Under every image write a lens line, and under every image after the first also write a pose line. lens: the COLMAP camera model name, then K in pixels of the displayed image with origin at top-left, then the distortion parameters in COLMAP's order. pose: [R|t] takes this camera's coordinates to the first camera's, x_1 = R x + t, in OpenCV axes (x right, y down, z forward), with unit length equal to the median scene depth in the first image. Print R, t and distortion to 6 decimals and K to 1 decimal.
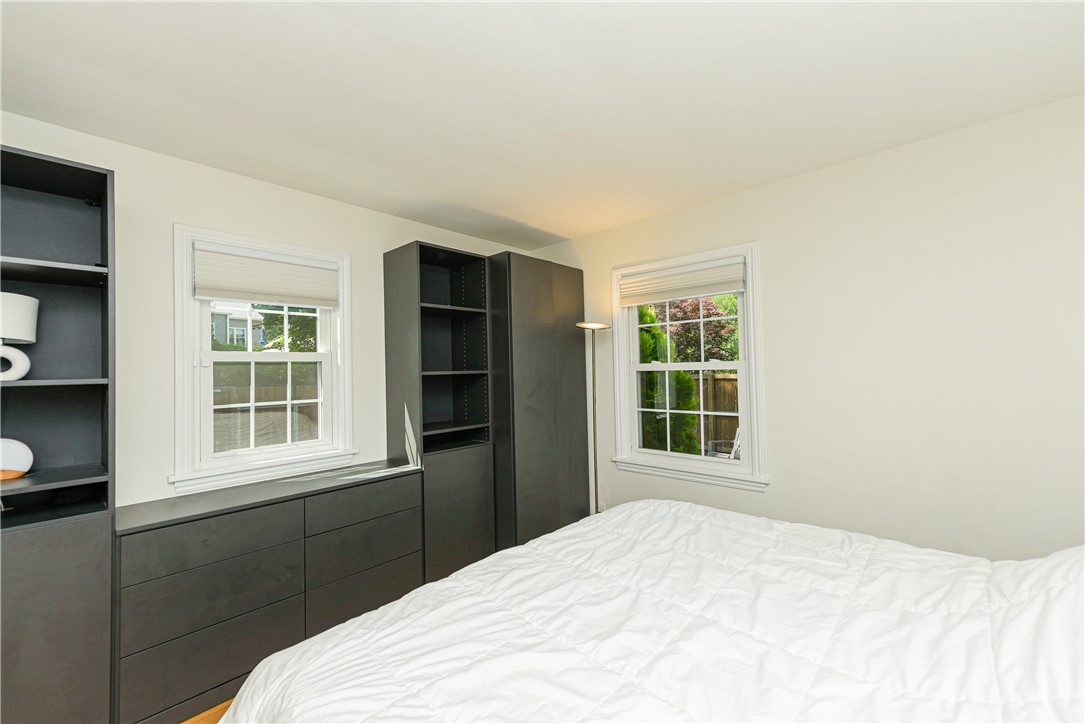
lens RADIAL K [[435.9, 0, 539.3], [0, 435.9, 358.9], [0, 0, 1]] dist [0.001152, 0.000036]
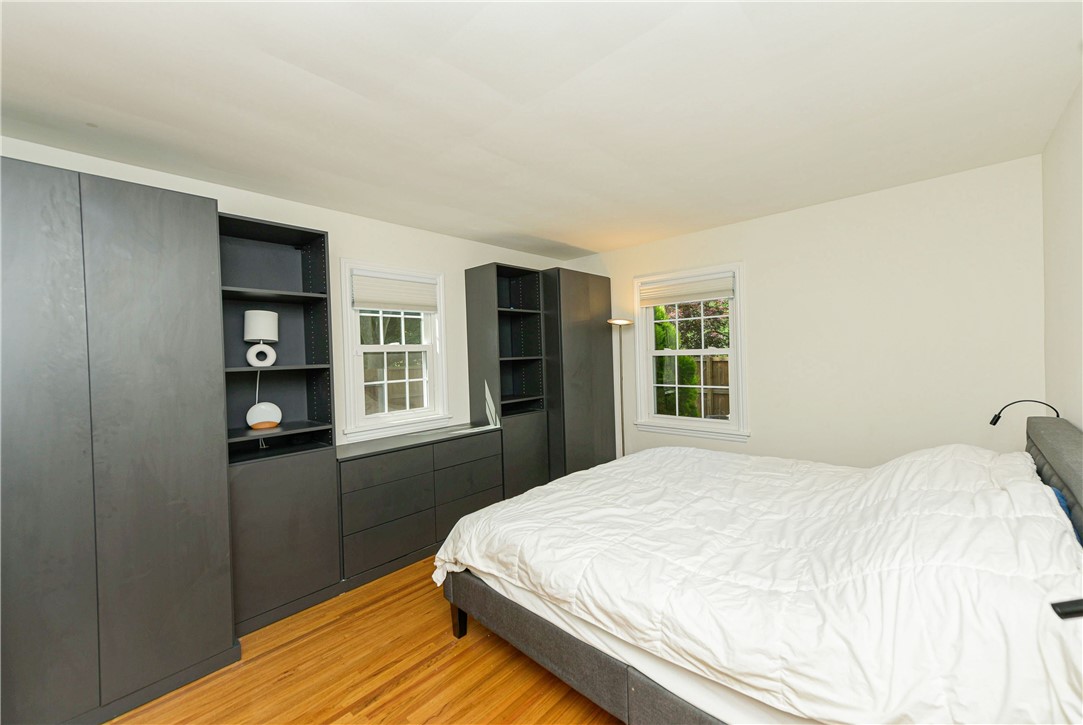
lens RADIAL K [[425.5, 0, 542.0], [0, 425.5, 355.1], [0, 0, 1]] dist [-0.000341, -0.000025]
pose [[0.999972, -0.007518, -0.000333, -0.130947], [0.007525, 0.999571, 0.028313, -0.016120], [0.000120, -0.028315, 0.999599, -0.338213]]
